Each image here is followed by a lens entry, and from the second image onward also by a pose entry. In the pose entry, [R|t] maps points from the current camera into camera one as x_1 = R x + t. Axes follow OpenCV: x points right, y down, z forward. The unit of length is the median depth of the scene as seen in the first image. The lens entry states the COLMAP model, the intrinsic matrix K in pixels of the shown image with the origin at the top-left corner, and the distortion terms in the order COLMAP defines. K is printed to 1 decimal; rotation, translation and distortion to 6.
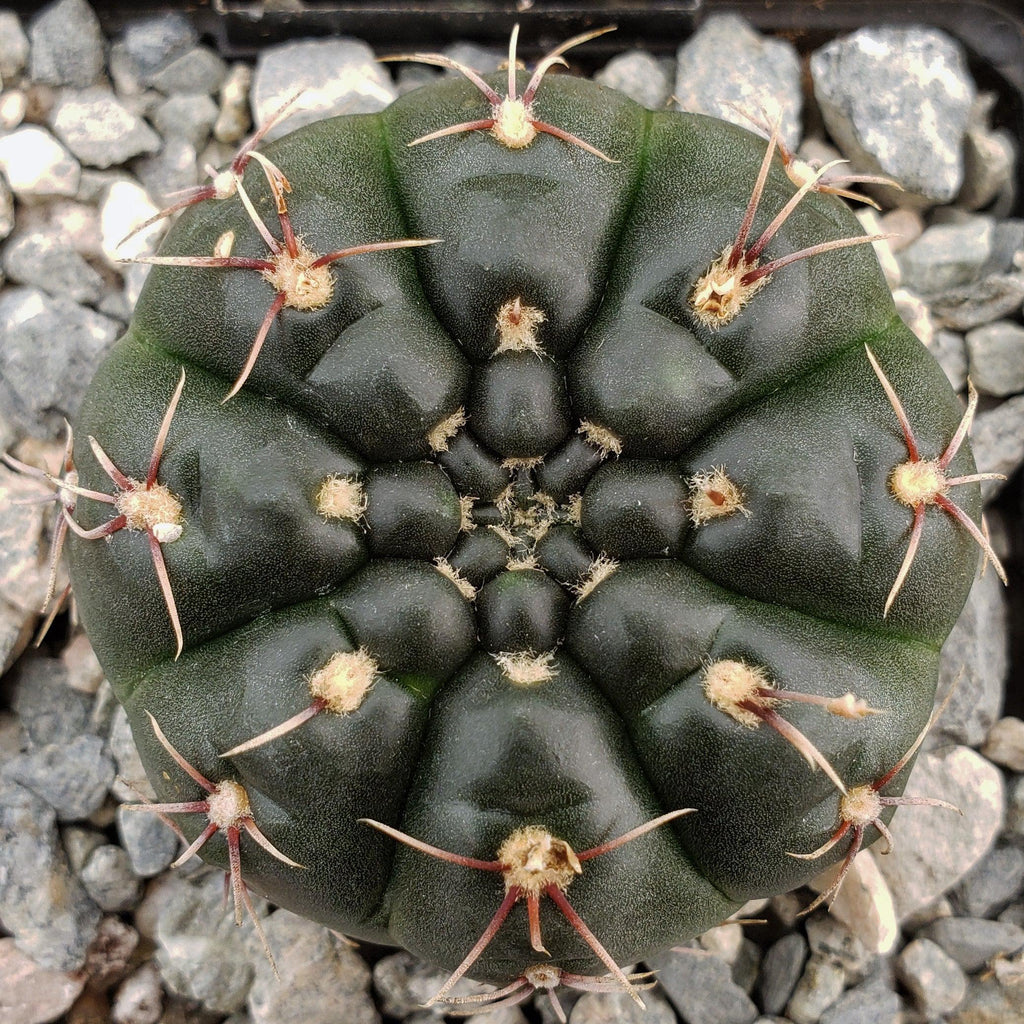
lens RADIAL K [[1686.2, 0, 563.6], [0, 1686.2, 523.0], [0, 0, 1]] dist [0.180831, 0.000000]
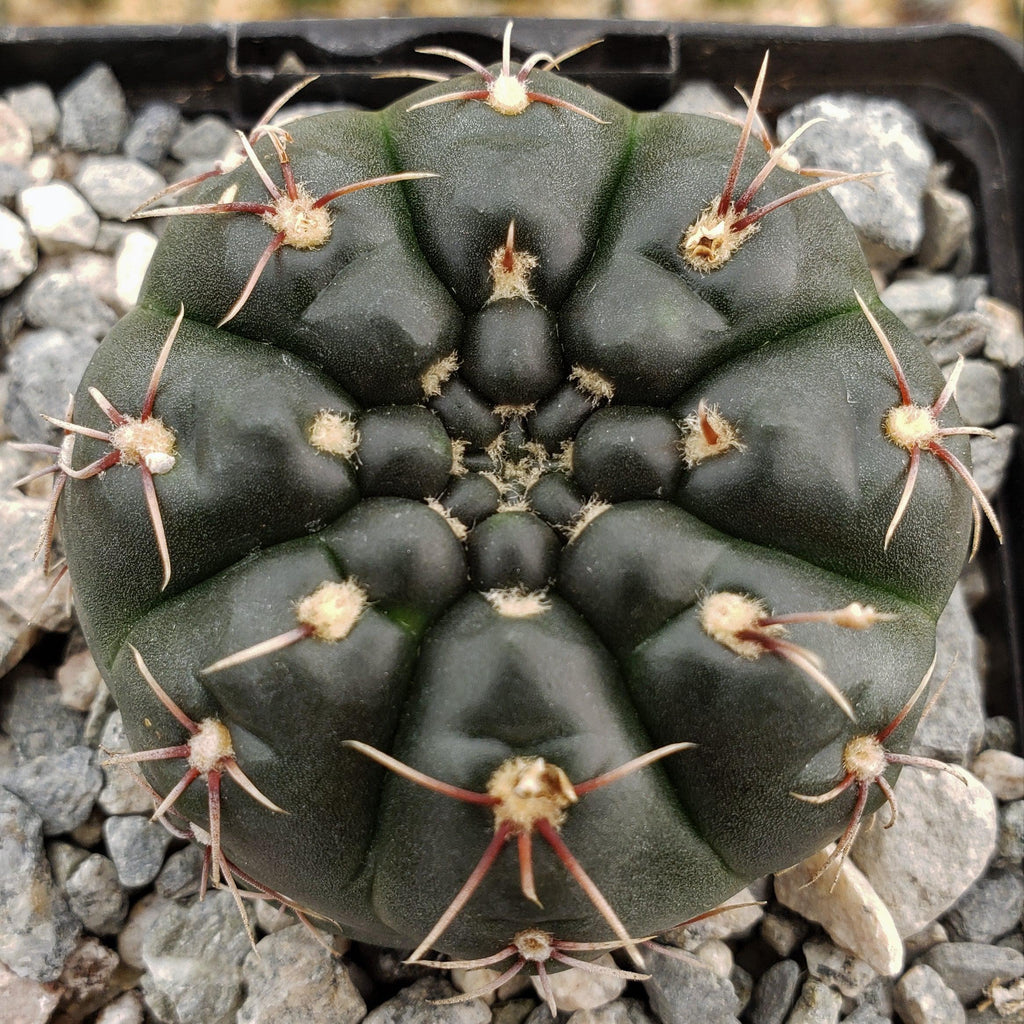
lens RADIAL K [[1447.7, 0, 504.6], [0, 1447.7, 527.4], [0, 0, 1]] dist [0.138915, 0.000000]
pose [[0.999844, 0.002829, -0.017439, -0.015039], [-0.005860, 0.984315, -0.176324, 0.188222], [0.016667, 0.176398, 0.984178, 0.163934]]
